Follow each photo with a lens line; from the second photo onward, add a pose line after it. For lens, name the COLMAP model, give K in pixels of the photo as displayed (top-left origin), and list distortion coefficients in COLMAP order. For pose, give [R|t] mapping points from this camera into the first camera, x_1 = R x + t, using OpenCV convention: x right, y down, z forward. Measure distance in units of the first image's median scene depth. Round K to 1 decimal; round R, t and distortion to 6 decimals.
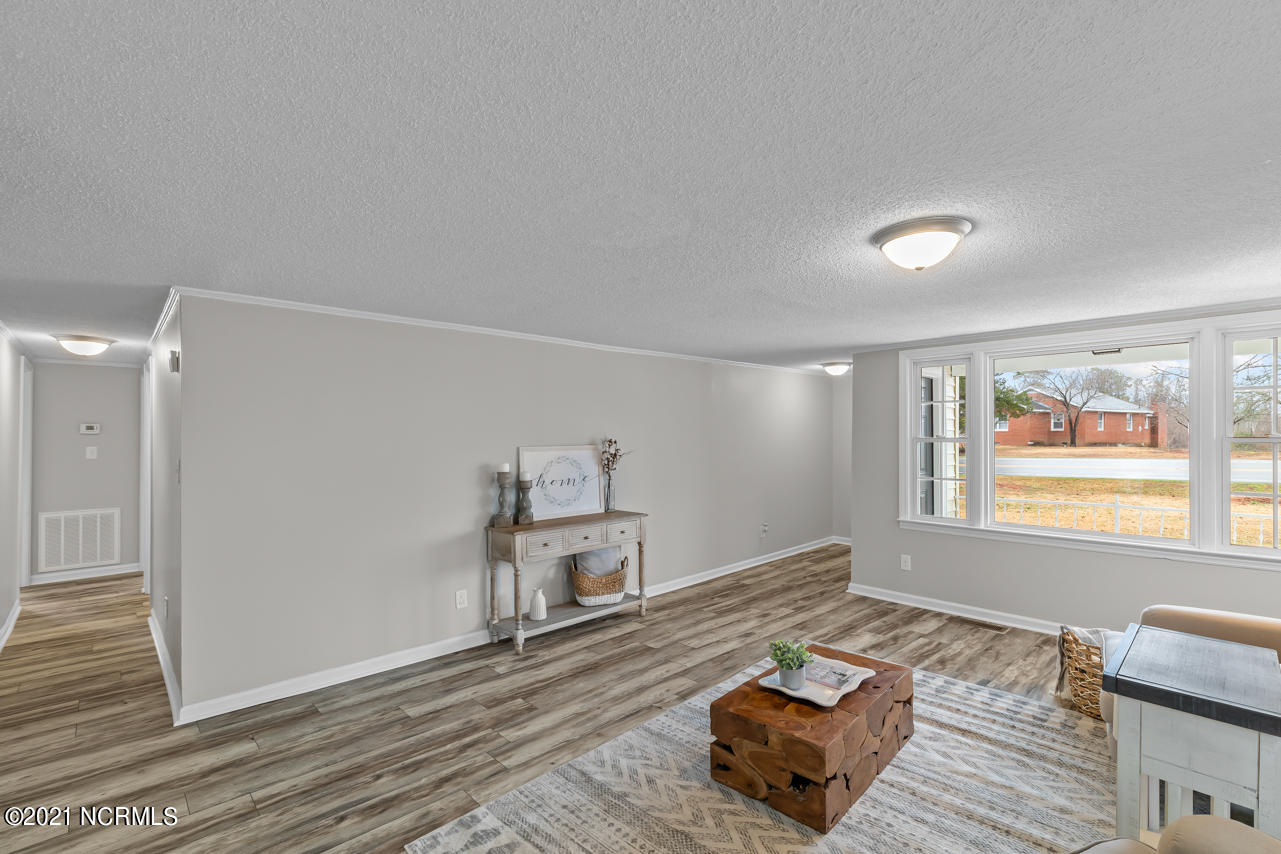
lens RADIAL K [[586.1, 0, 649.9], [0, 586.1, 437.2], [0, 0, 1]] dist [0.009522, -0.000788]
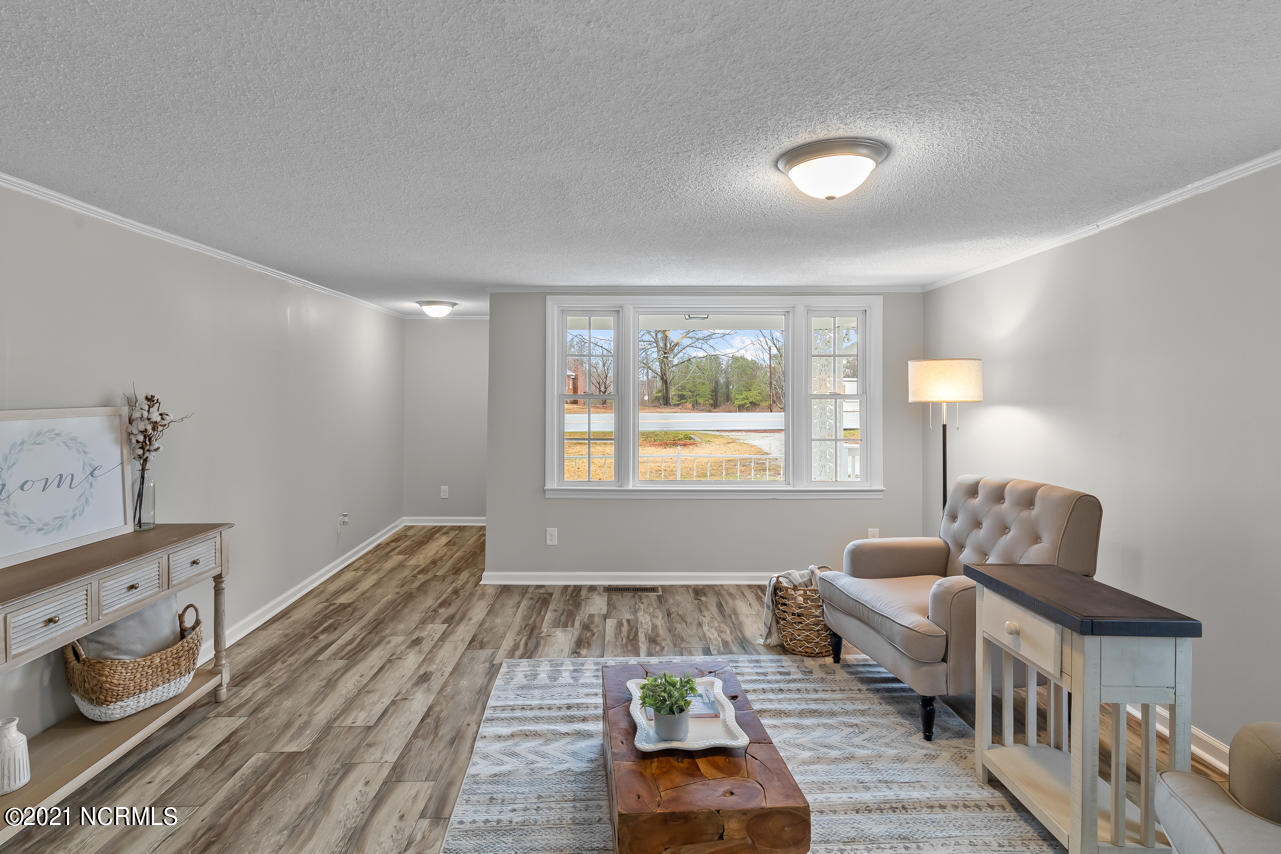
lens RADIAL K [[650.9, 0, 625.9], [0, 650.9, 387.3], [0, 0, 1]] dist [0.011477, -0.001678]
pose [[0.687277, 0.010651, 0.726317, -0.230720], [-0.001565, 0.999912, -0.013182, 0.003443], [-0.726394, 0.007923, 0.687233, 0.289756]]
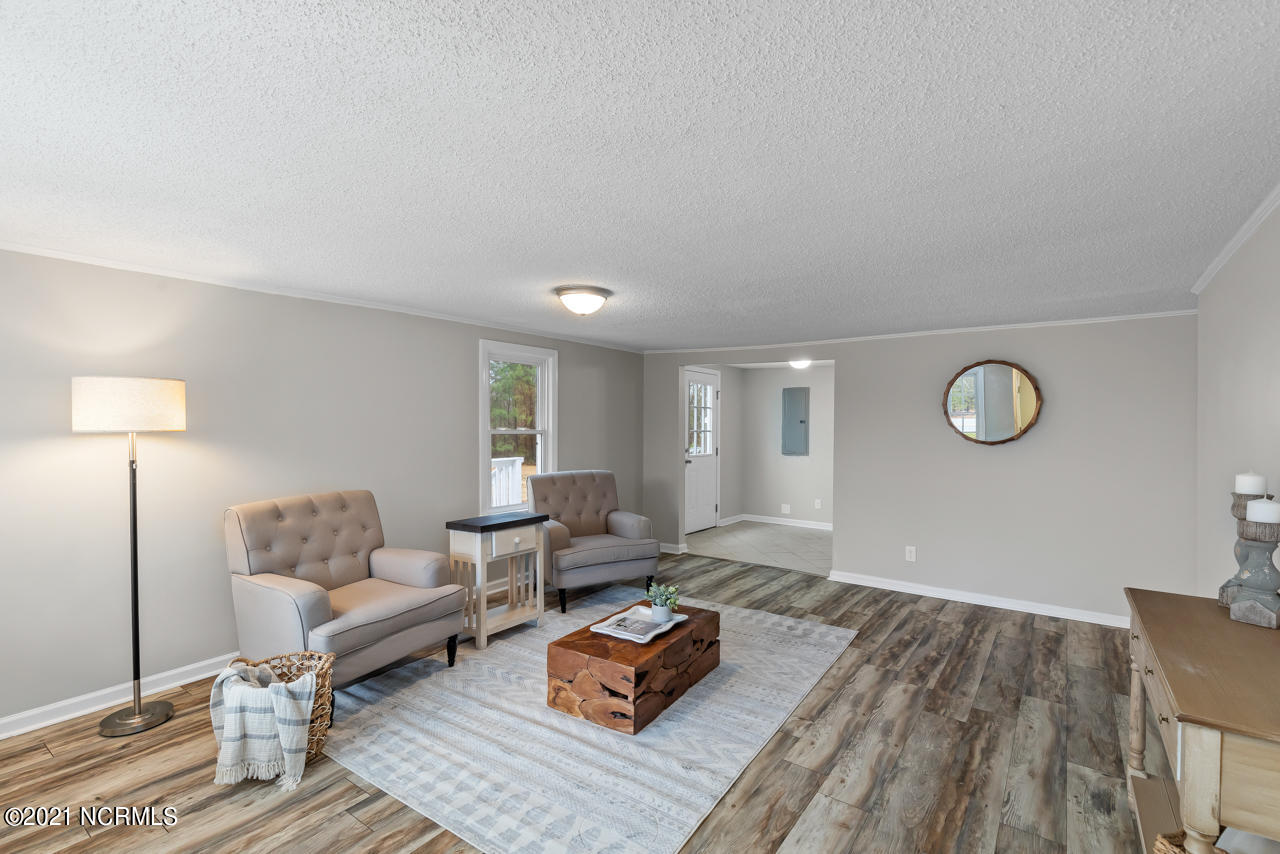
lens RADIAL K [[585.6, 0, 649.4], [0, 585.6, 437.2], [0, 0, 1]] dist [0.009522, -0.000788]
pose [[-0.982277, 0.006833, -0.187309, 0.299537], [0.003034, 0.999784, 0.020559, 0.003805], [0.187409, 0.019626, -0.982086, 1.326623]]
